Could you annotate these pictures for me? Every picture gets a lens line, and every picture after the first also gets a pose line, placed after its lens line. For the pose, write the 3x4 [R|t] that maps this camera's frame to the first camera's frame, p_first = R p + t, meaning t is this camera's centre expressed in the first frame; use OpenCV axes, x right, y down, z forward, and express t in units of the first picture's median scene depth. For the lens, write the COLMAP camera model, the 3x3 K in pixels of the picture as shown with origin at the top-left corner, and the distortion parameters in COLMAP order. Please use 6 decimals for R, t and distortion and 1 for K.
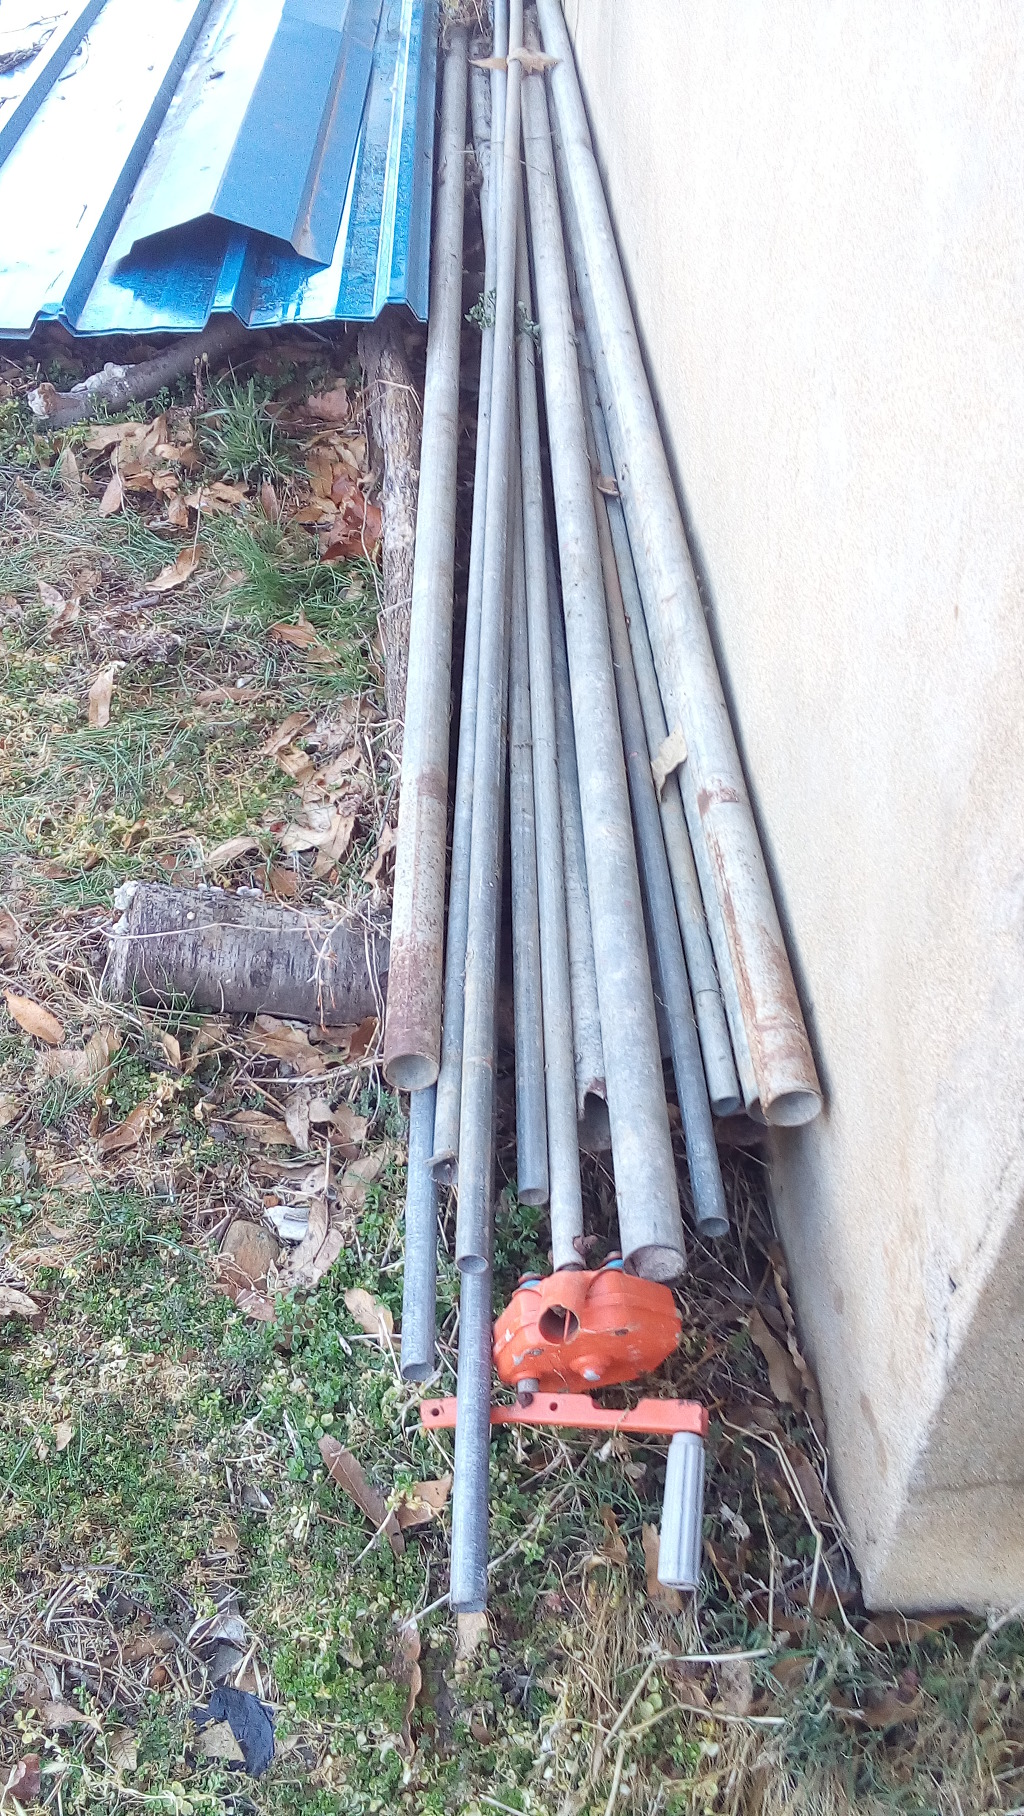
lens RADIAL K [[1545.4, 0, 512.0], [0, 1545.4, 908.0], [0, 0, 1]] dist [0.028721, -0.004076]
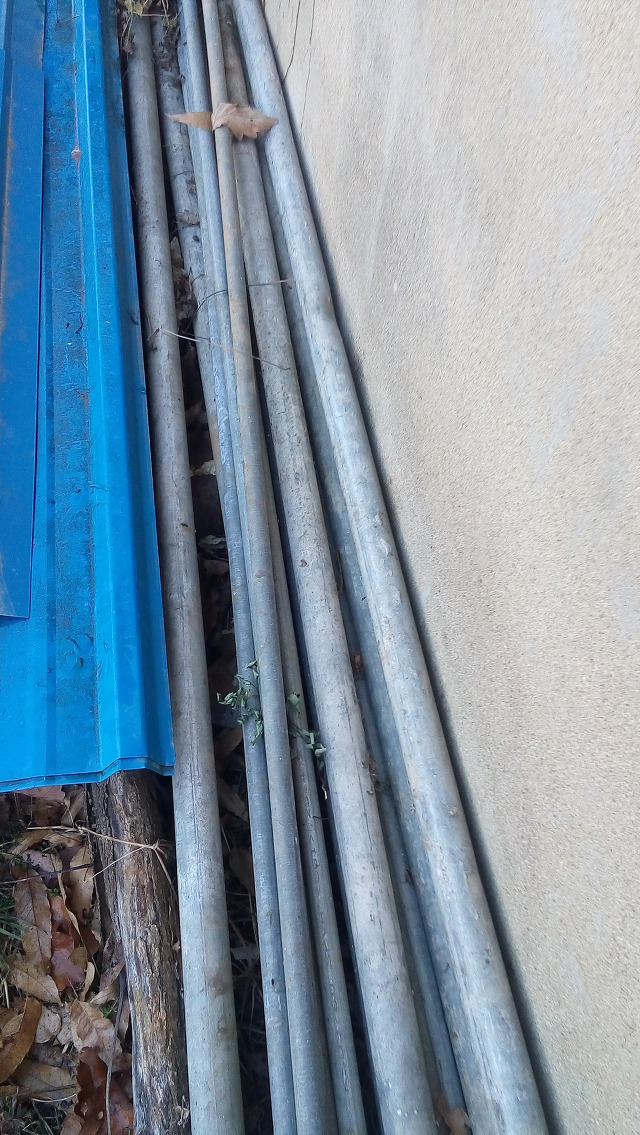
lens RADIAL K [[965.9, 0, 320.0], [0, 965.9, 567.5], [0, 0, 1]] dist [0.028721, -0.004076]
pose [[0.988619, -0.061367, 0.137357, -0.034900], [0.027692, 0.971651, 0.234793, -0.470191], [-0.147872, -0.228317, 0.962292, 0.469866]]
